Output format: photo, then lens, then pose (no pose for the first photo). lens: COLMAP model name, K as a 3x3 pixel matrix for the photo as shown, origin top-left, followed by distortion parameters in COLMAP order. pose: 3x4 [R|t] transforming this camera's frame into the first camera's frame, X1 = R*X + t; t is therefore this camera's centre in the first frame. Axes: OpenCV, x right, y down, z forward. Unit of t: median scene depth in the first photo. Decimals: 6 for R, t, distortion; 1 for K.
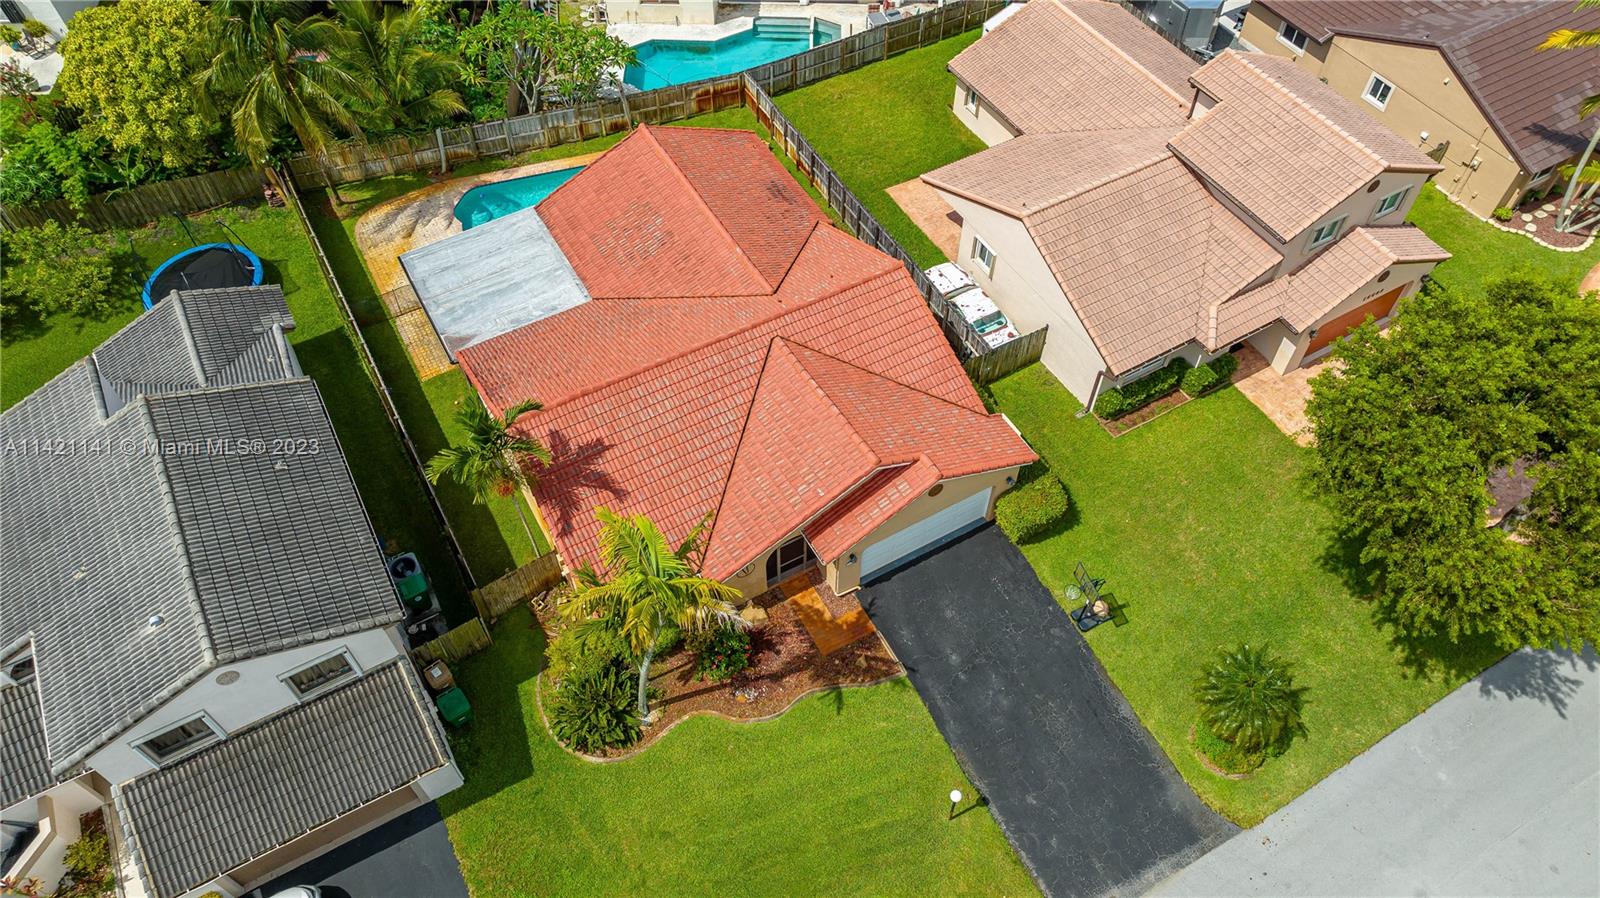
lens RADIAL K [[1128.7, 0, 800.0], [0, 1128.7, 449.0], [0, 0, 1]] dist [-0.015995, -0.000049]
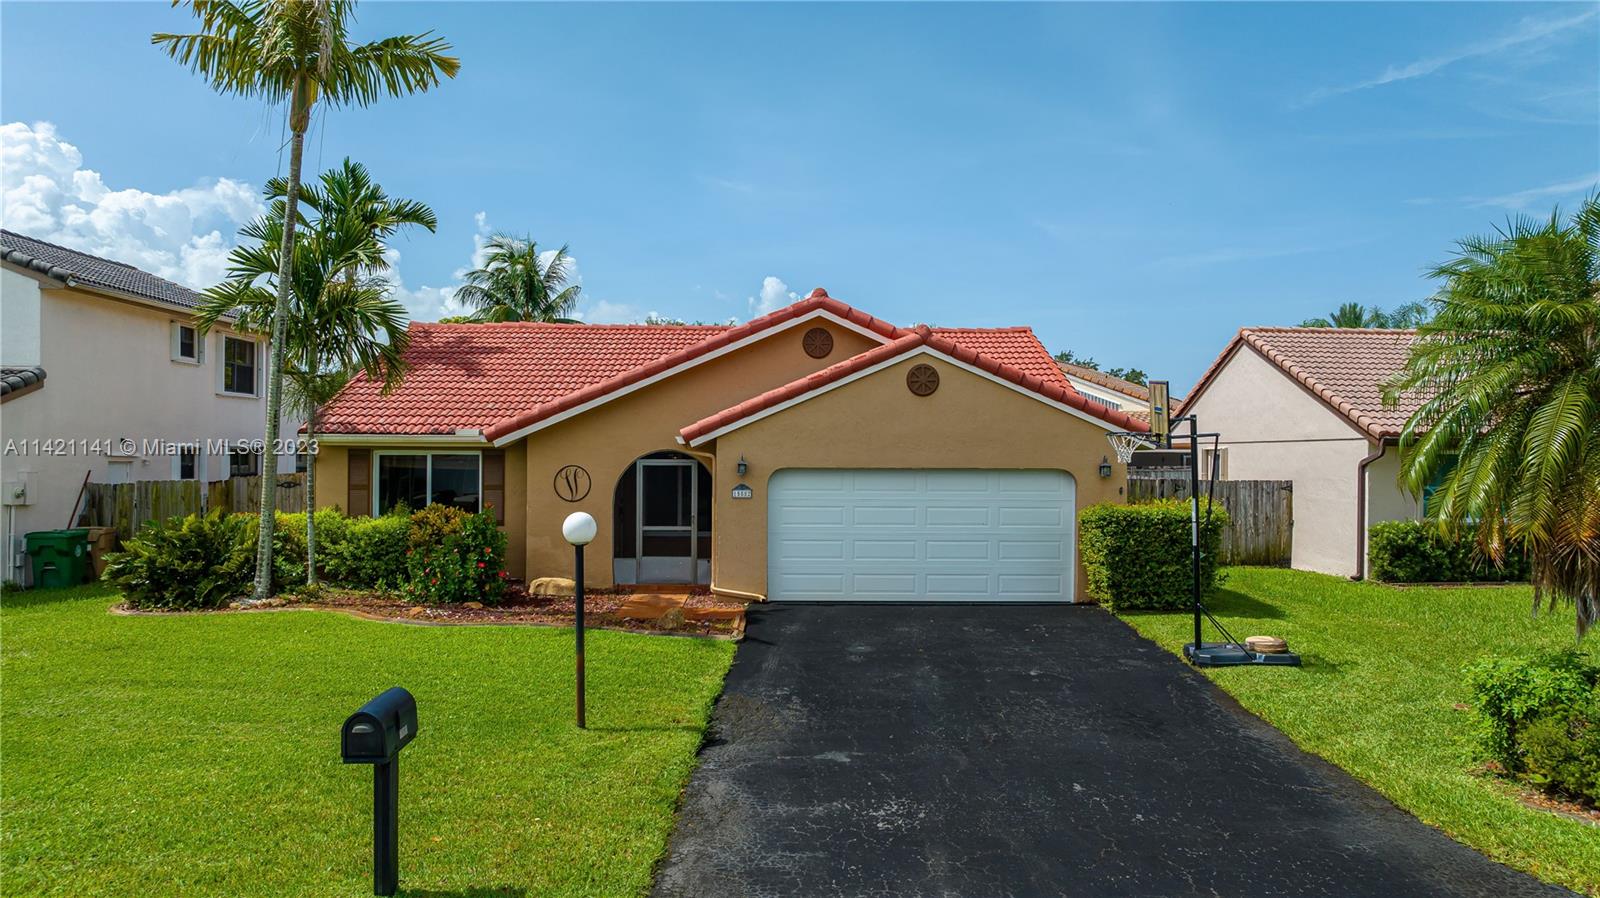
lens RADIAL K [[1132.6, 0, 796.1], [0, 1132.6, 452.2], [0, 0, 1]] dist [0.004965, -0.028853]
pose [[0.879287, 0.005838, -0.476257, 0.274970], [-0.381440, 0.607448, -0.696785, 0.386269], [0.285234, 0.794338, 0.536348, 0.612185]]
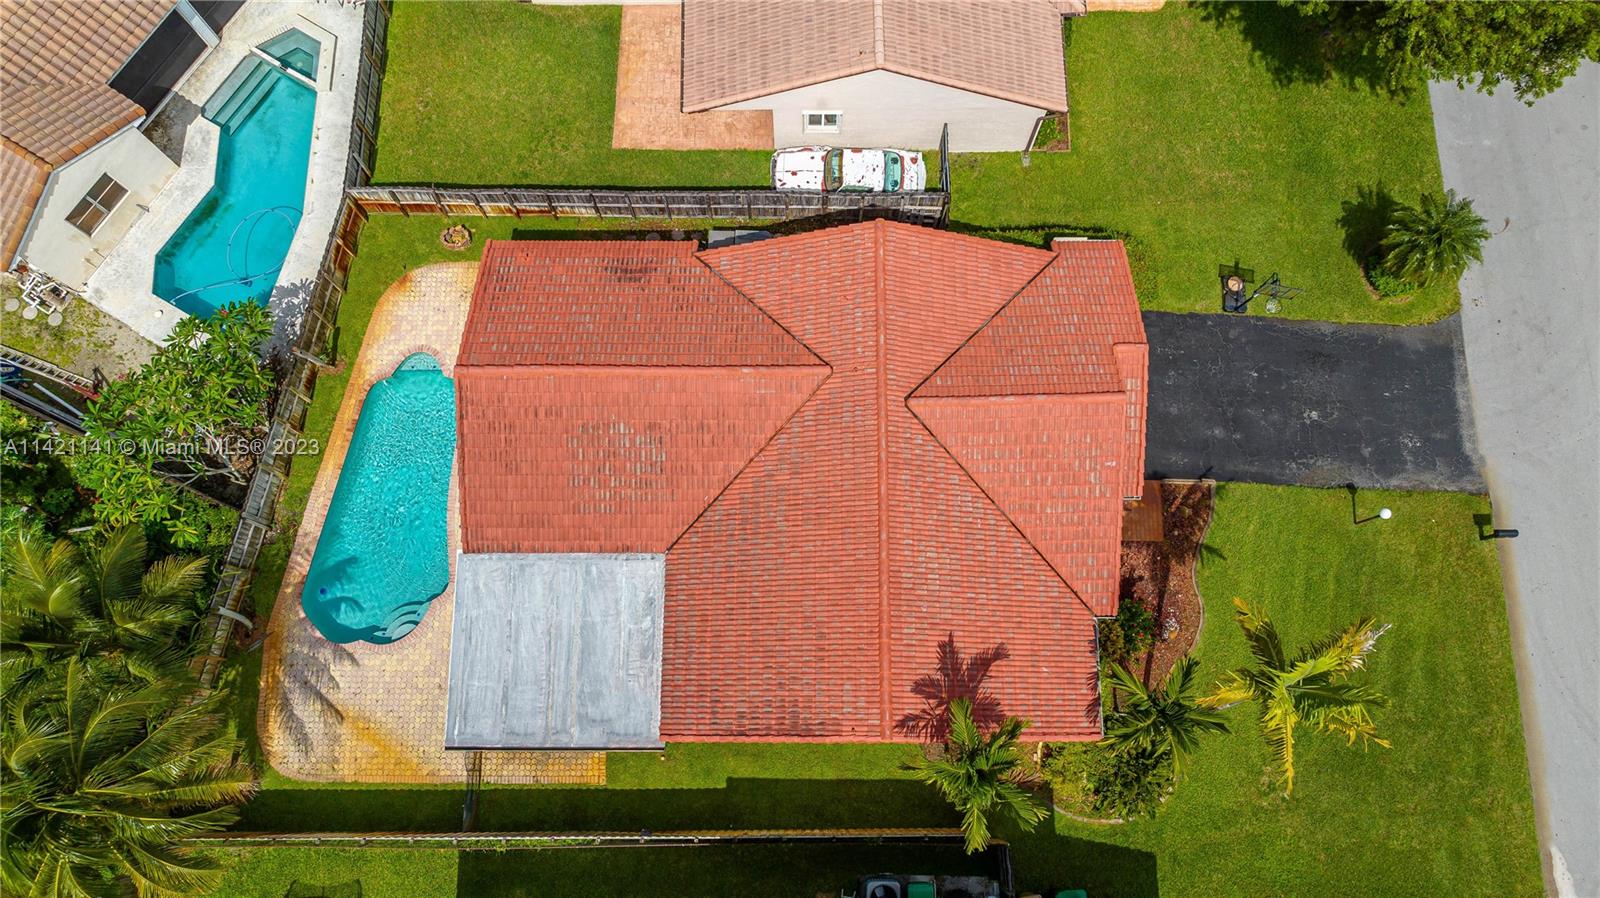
lens RADIAL K [[1132.9, 0, 800.0], [0, 1132.9, 449.0], [0, 0, 1]] dist [-0.049247, 0.054887]
pose [[0.495039, -0.842579, 0.212126, -0.243481], [0.690740, 0.529742, 0.492191, -0.495589], [-0.527082, -0.097130, 0.844246, 0.289877]]
